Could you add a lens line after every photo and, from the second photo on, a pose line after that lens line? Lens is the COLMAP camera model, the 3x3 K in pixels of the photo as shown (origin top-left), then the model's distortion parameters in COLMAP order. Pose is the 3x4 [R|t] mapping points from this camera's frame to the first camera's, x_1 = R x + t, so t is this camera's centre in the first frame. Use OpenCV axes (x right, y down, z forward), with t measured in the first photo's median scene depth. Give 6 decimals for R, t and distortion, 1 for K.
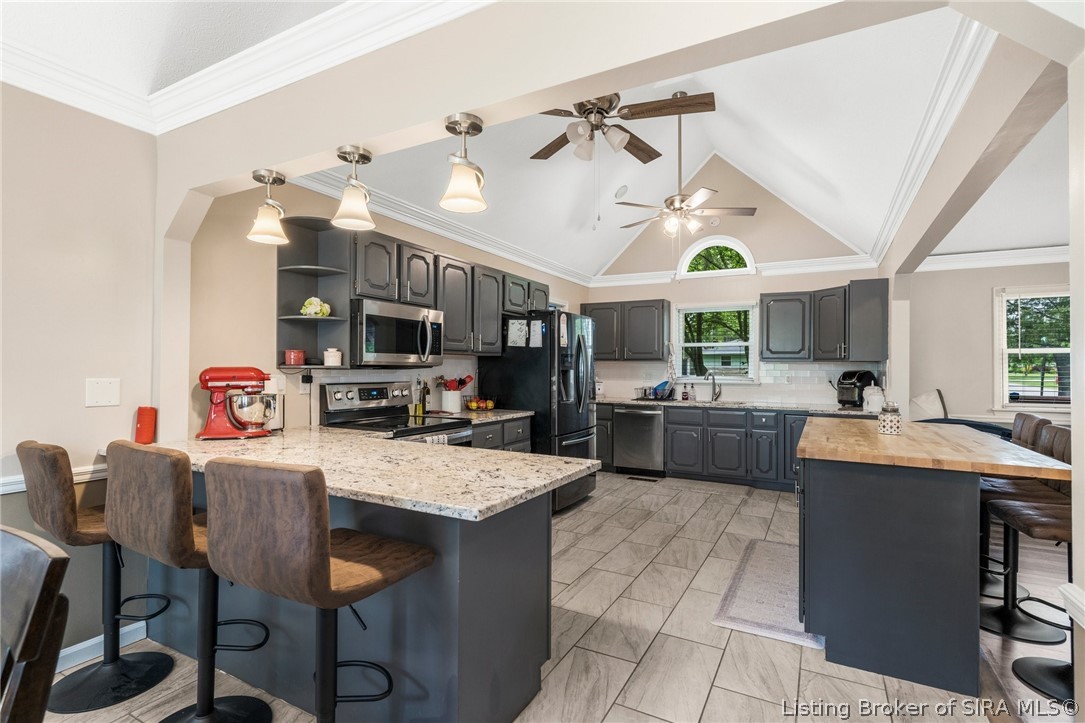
lens RADIAL K [[521.2, 0, 539.7], [0, 521.2, 362.3], [0, 0, 1]] dist [0.002235, -0.000573]
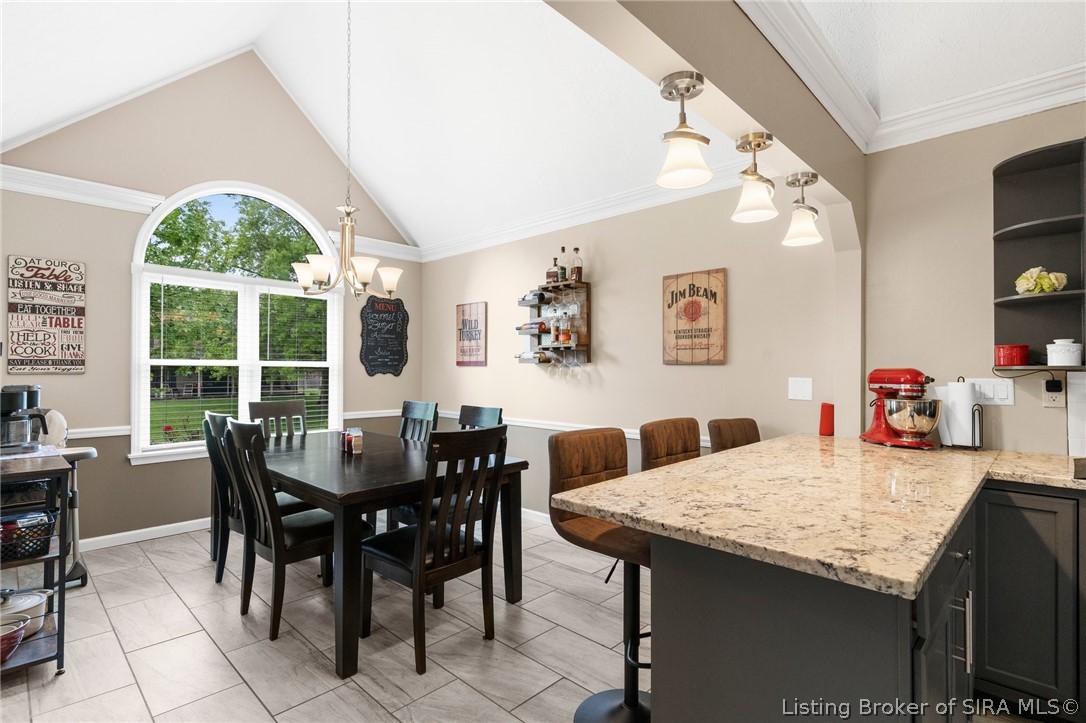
lens RADIAL K [[521.7, 0, 540.5], [0, 521.7, 364.7], [0, 0, 1]] dist [0.002235, -0.000573]
pose [[-0.272472, -0.014535, -0.962054, 0.263069], [0.006344, 0.999837, -0.016902, 0.007634], [0.962143, -0.010709, -0.272336, 0.357354]]
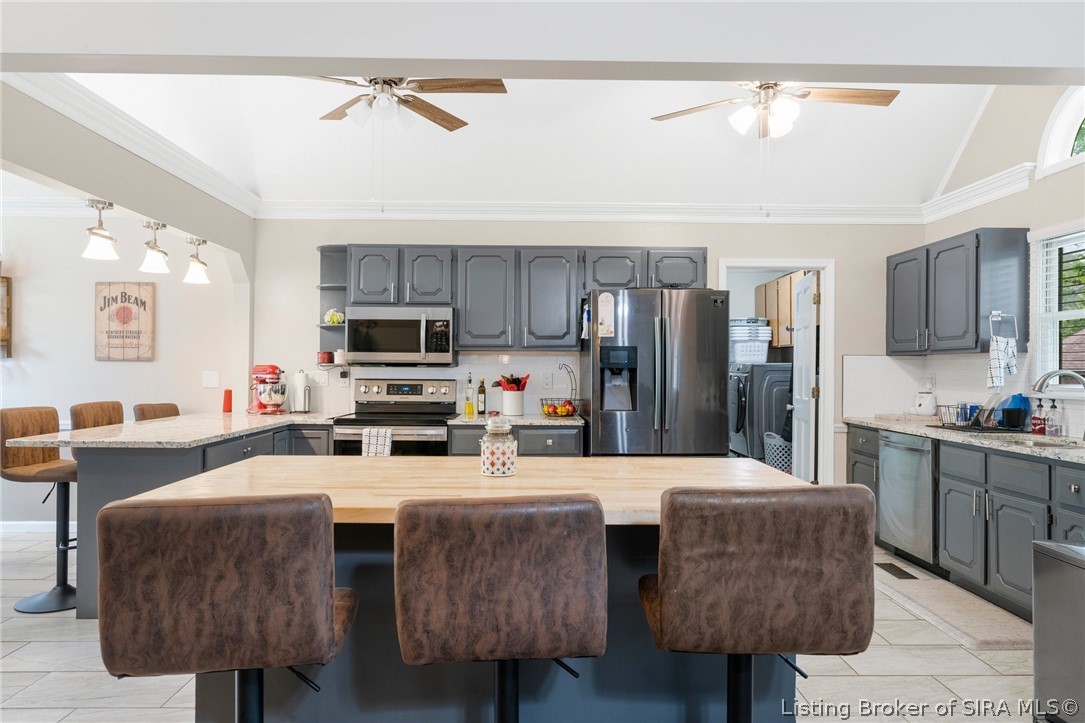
lens RADIAL K [[690.3, 0, 540.3], [0, 690.3, 365.6], [0, 0, 1]] dist [0.002810, -0.000816]
pose [[0.488027, -0.007925, -0.872793, 0.796870], [0.007321, 0.999961, -0.004986, 0.014474], [0.872798, -0.003956, 0.488066, 0.403811]]
